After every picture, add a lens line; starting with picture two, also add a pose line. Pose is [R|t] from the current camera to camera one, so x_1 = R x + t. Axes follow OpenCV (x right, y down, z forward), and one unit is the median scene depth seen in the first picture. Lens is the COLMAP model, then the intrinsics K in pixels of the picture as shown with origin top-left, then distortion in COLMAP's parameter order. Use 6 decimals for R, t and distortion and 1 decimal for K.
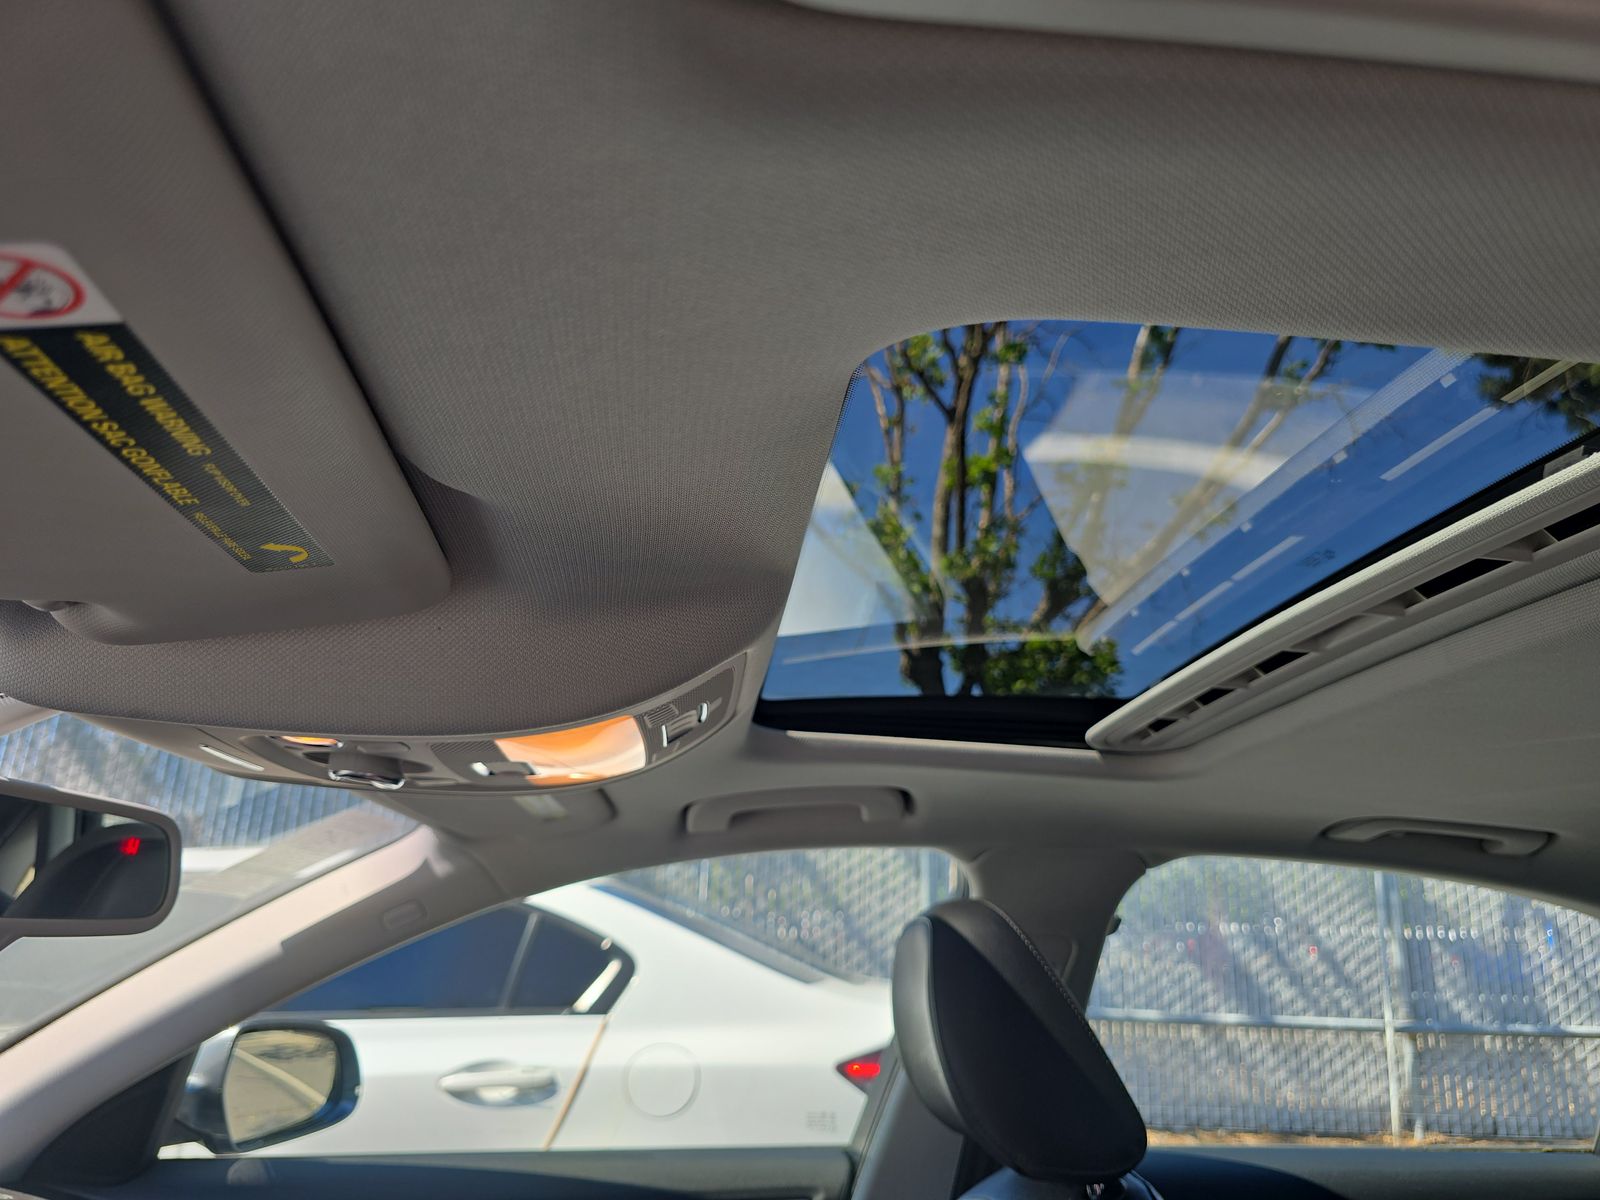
lens RADIAL K [[1101.0, 0, 810.3], [0, 1101.0, 595.4], [0, 0, 1]] dist [-0.004287, -0.004084]
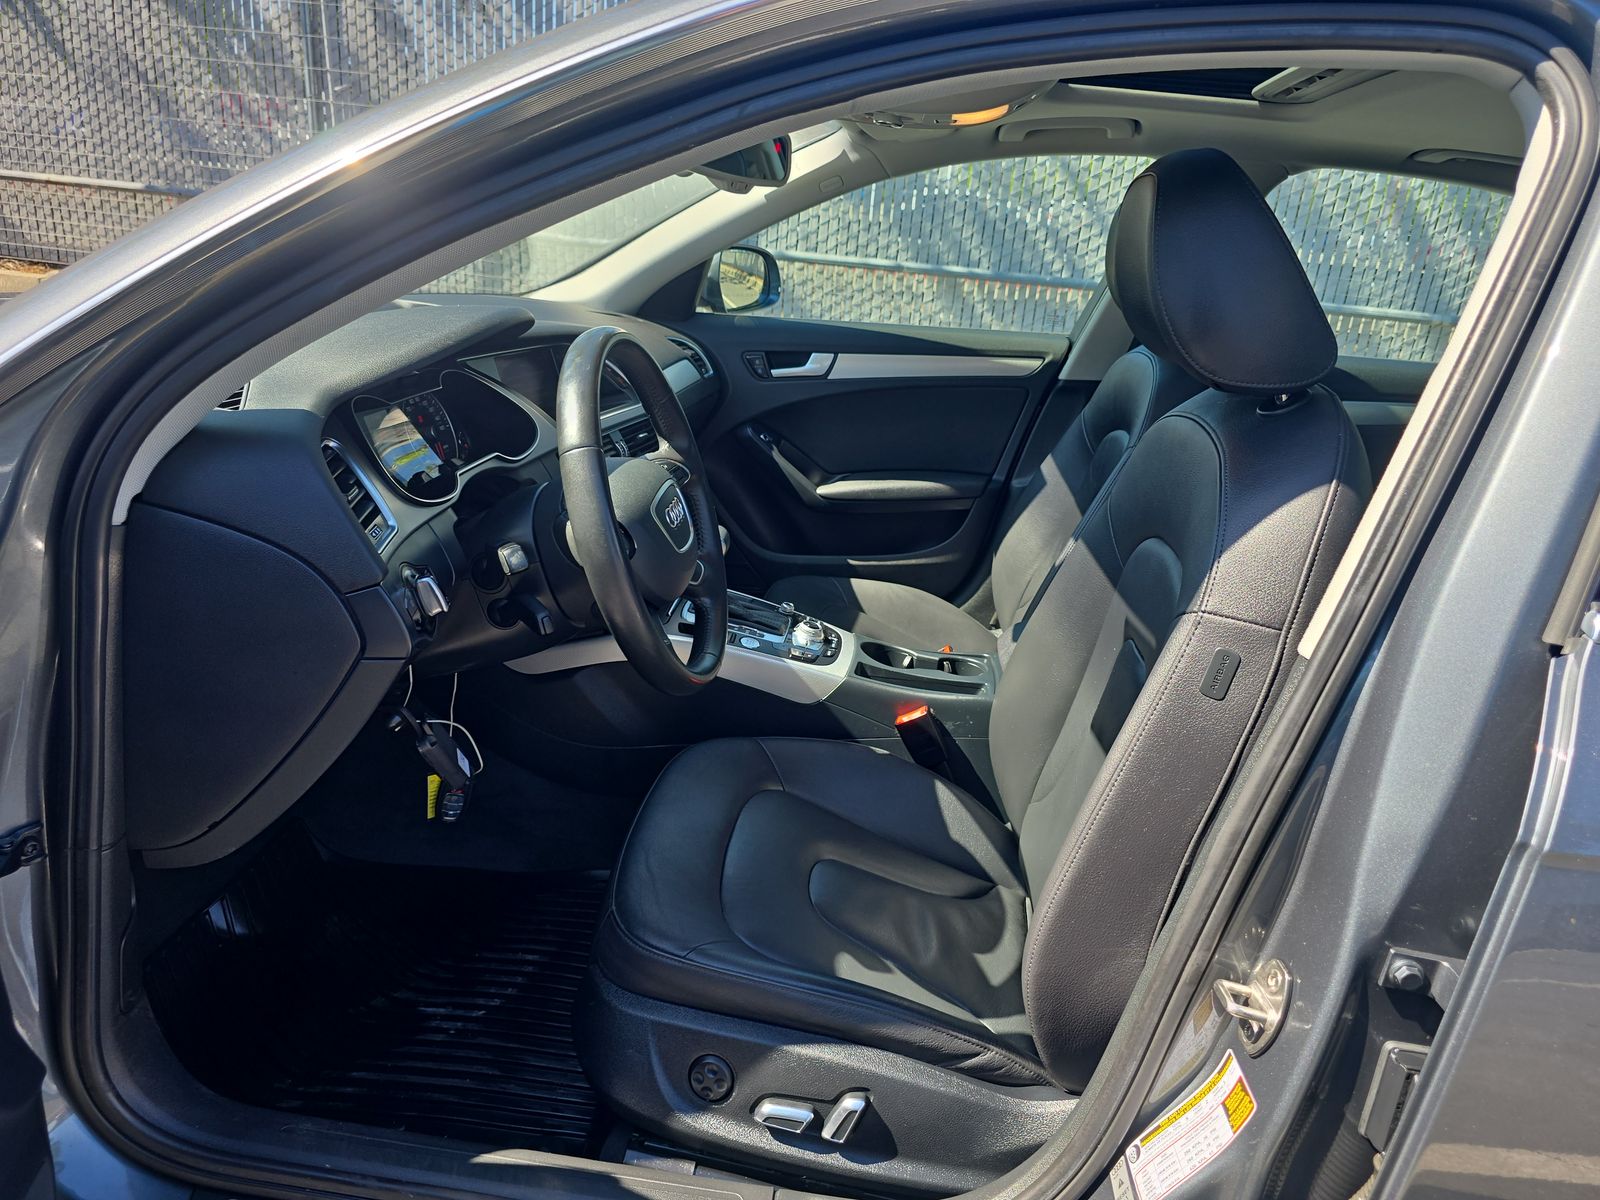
lens RADIAL K [[1073.2, 0, 800.0], [0, 1073.2, 600.0], [0, 0, 1]] dist [0.015226, -0.003251]
pose [[0.975177, 0.120554, -0.185734, -0.018181], [0.014592, 0.801989, 0.597161, -0.205082], [0.220947, -0.585048, 0.780321, -0.748617]]
